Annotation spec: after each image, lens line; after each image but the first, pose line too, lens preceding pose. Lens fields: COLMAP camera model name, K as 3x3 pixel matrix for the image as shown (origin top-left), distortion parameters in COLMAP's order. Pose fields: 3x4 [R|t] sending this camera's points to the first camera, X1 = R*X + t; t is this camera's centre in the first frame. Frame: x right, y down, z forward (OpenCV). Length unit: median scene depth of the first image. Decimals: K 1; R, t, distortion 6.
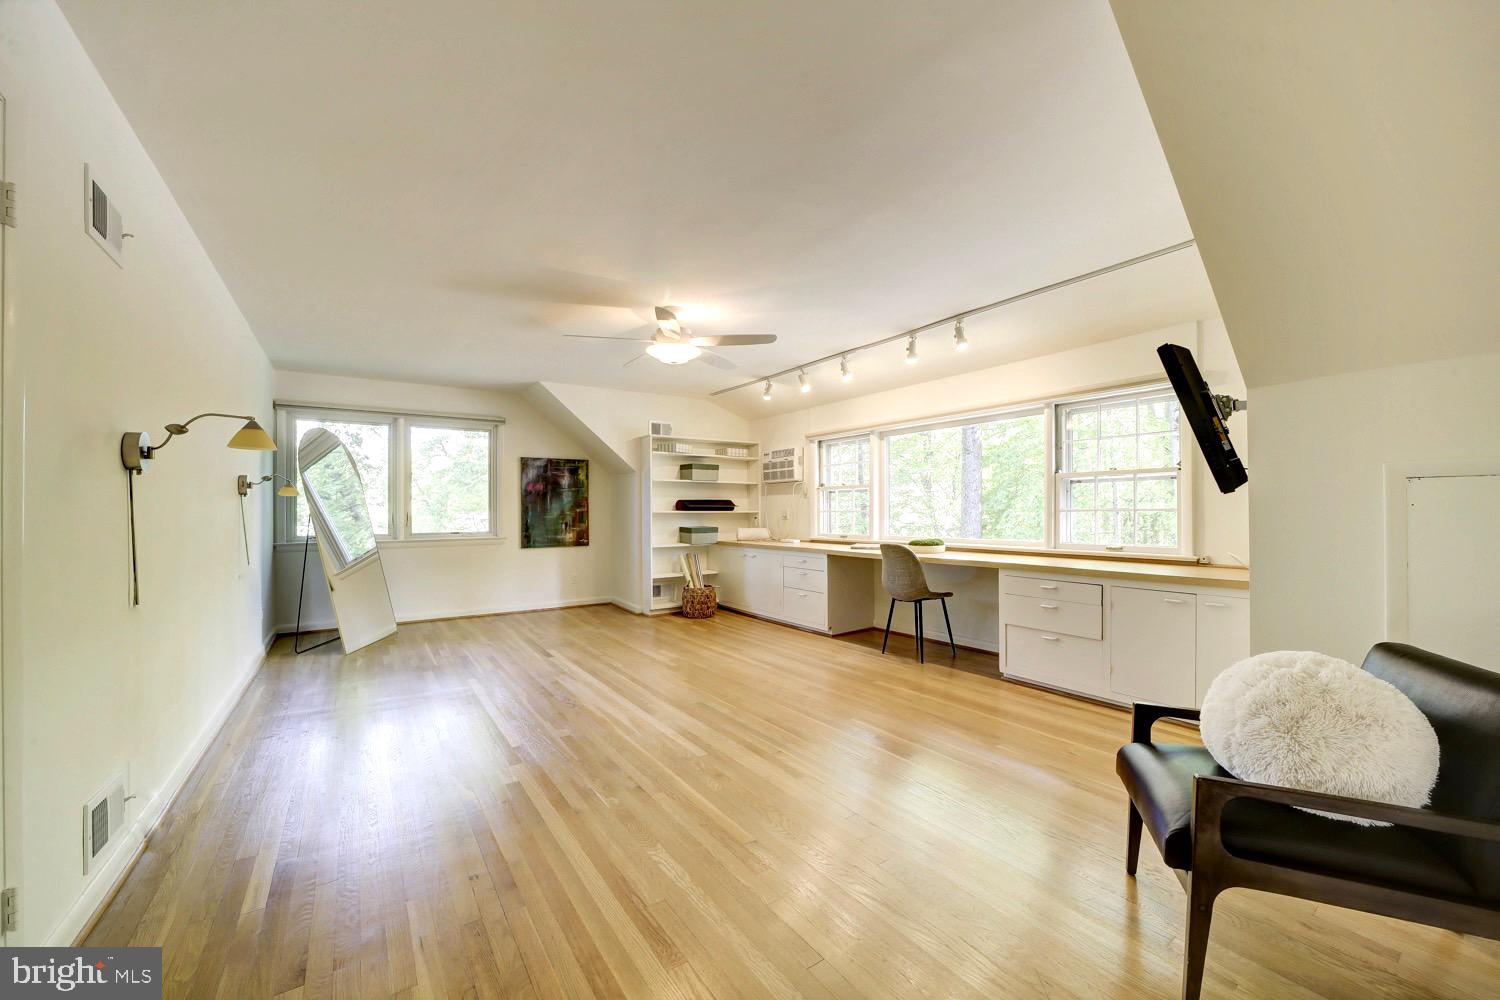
lens RADIAL K [[593.3, 0, 752.6], [0, 593.3, 507.2], [0, 0, 1]] dist [-0.003841, -0.000213]
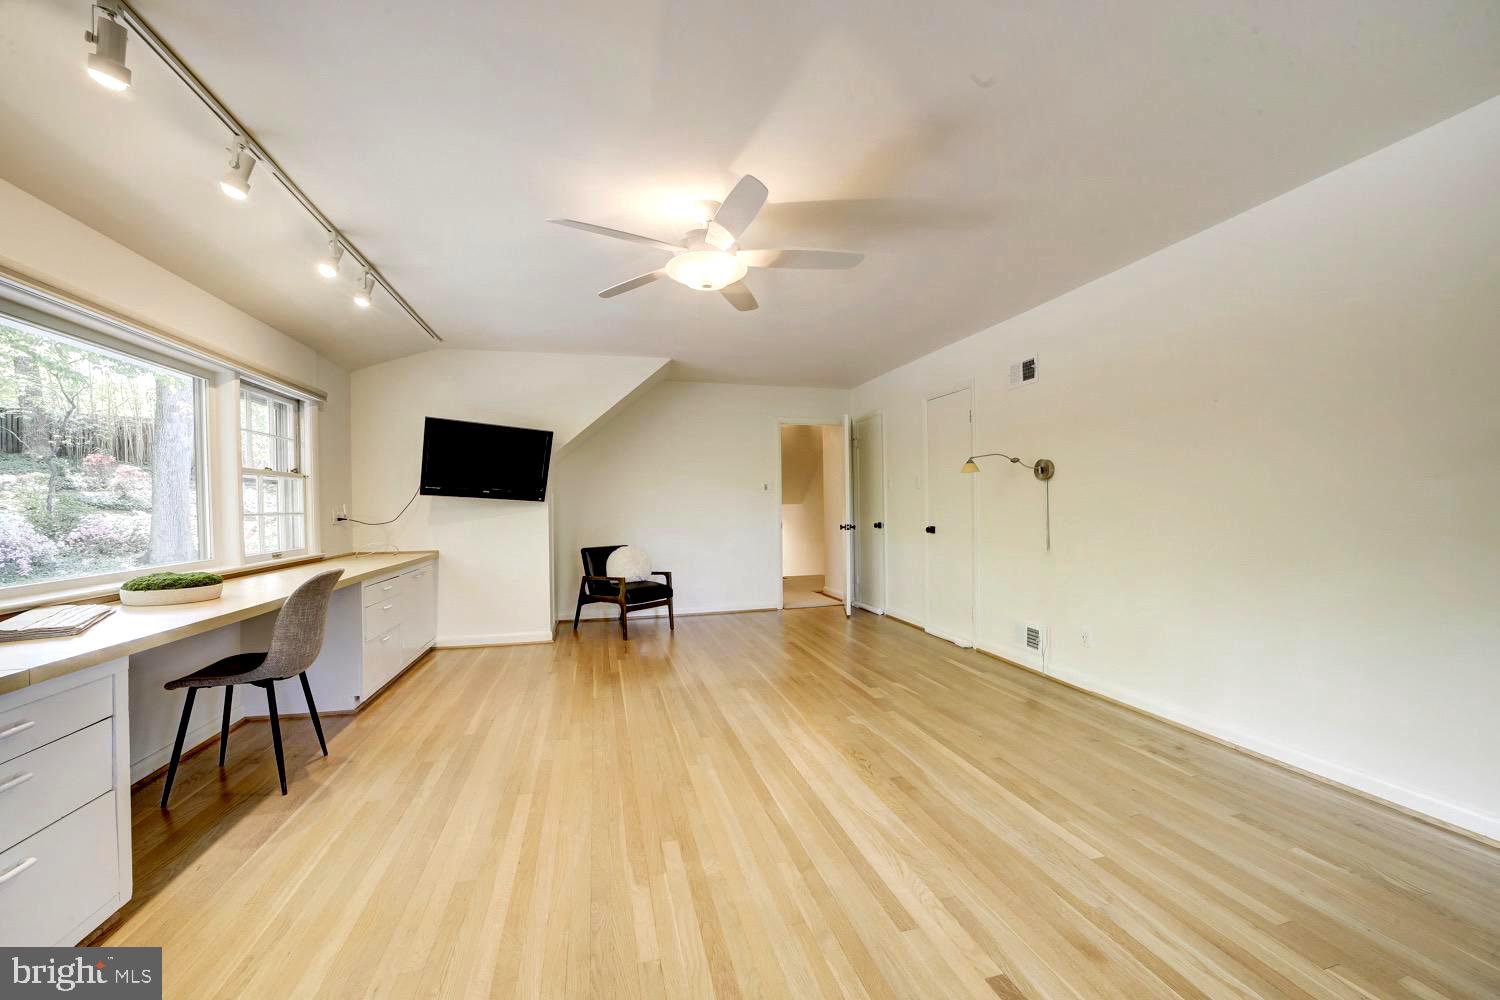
lens RADIAL K [[593.3, 0, 750.1], [0, 593.3, 504.4], [0, 0, 1]] dist [-0.003841, -0.000213]
pose [[-0.942371, 0.022628, 0.333805, -0.402623], [0.022191, 0.999741, -0.005122, 0.010439], [-0.333834, 0.002580, -0.942628, 1.632191]]
